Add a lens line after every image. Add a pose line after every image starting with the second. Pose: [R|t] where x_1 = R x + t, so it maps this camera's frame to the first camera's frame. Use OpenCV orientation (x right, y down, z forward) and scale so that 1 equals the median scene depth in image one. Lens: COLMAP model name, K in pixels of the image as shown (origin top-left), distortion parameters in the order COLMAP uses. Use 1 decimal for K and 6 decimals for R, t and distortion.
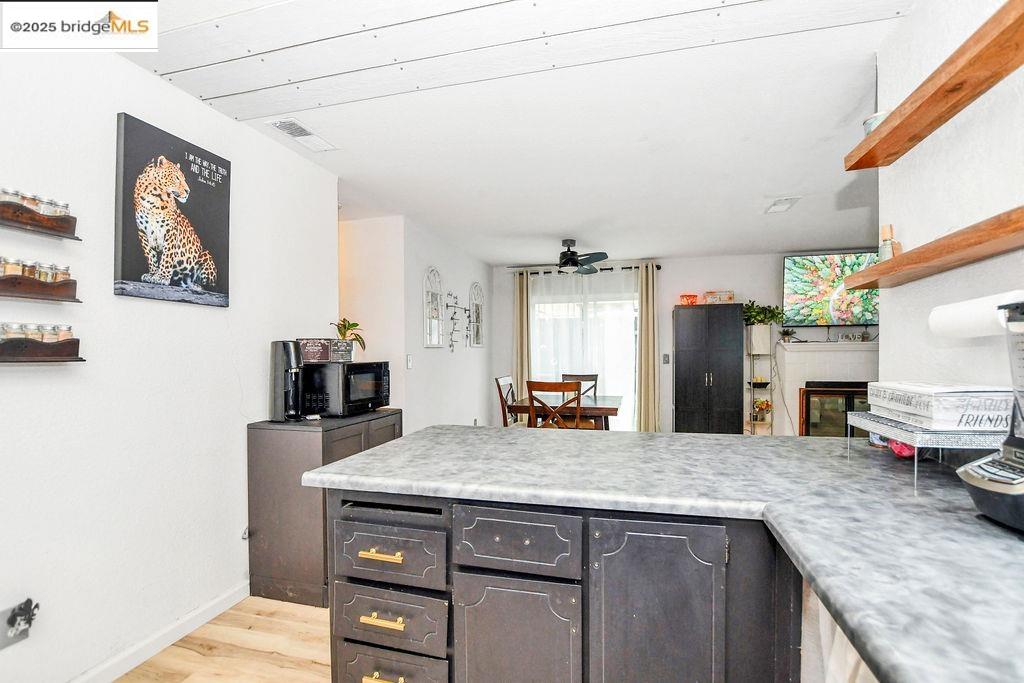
lens RADIAL K [[480.6, 0, 521.3], [0, 480.6, 351.5], [0, 0, 1]] dist [-0.024034, 0.001652]
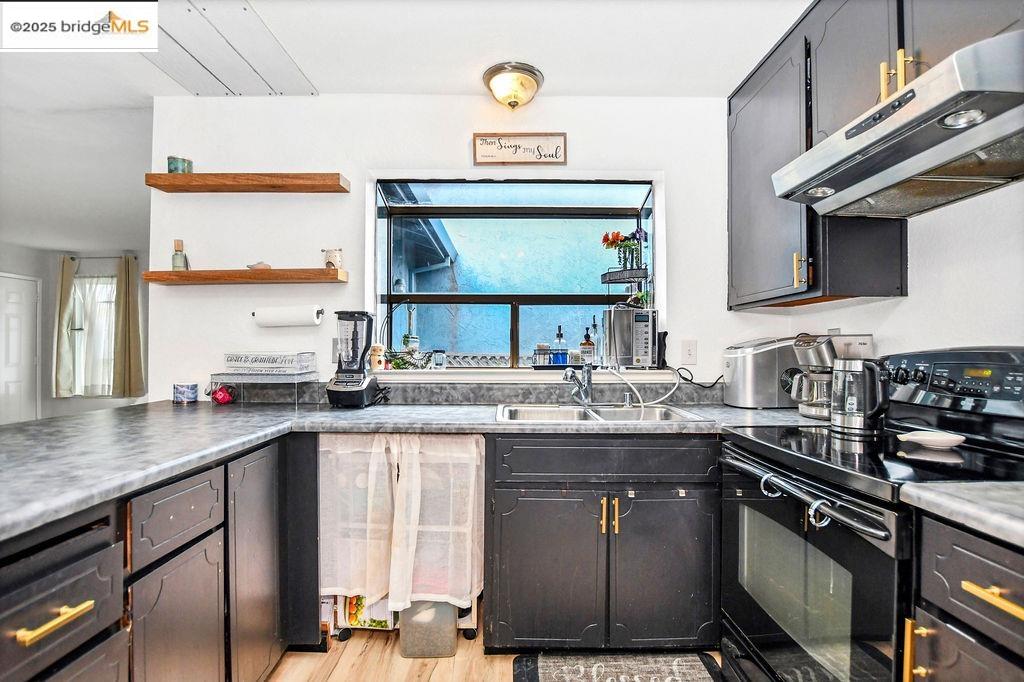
lens RADIAL K [[480.6, 0, 516.7], [0, 480.6, 349.8], [0, 0, 1]] dist [-0.024034, 0.001652]
pose [[-0.262870, 0.006839, 0.964807, -0.638014], [-0.000936, 0.999973, -0.007343, 0.044862], [-0.964831, -0.002833, -0.262857, 0.351124]]
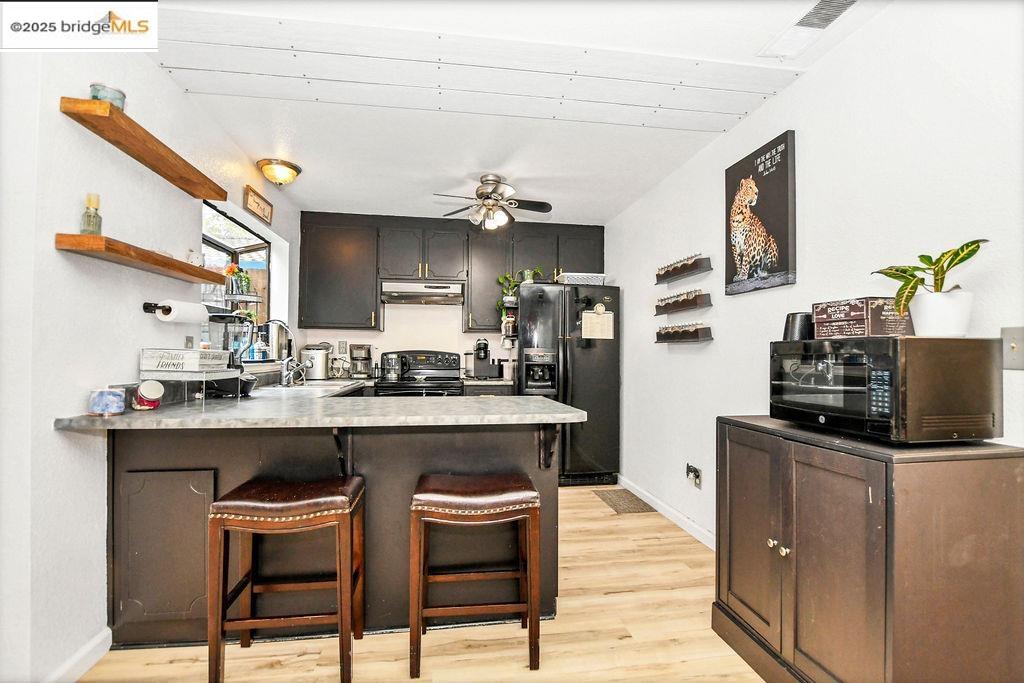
lens RADIAL K [[480.6, 0, 510.7], [0, 480.6, 345.1], [0, 0, 1]] dist [-0.024034, 0.001652]
pose [[-0.921350, -0.007809, -0.388655, 0.290978], [-0.000554, 0.999824, -0.018775, 0.052621], [0.388733, -0.017083, -0.921192, 1.825307]]
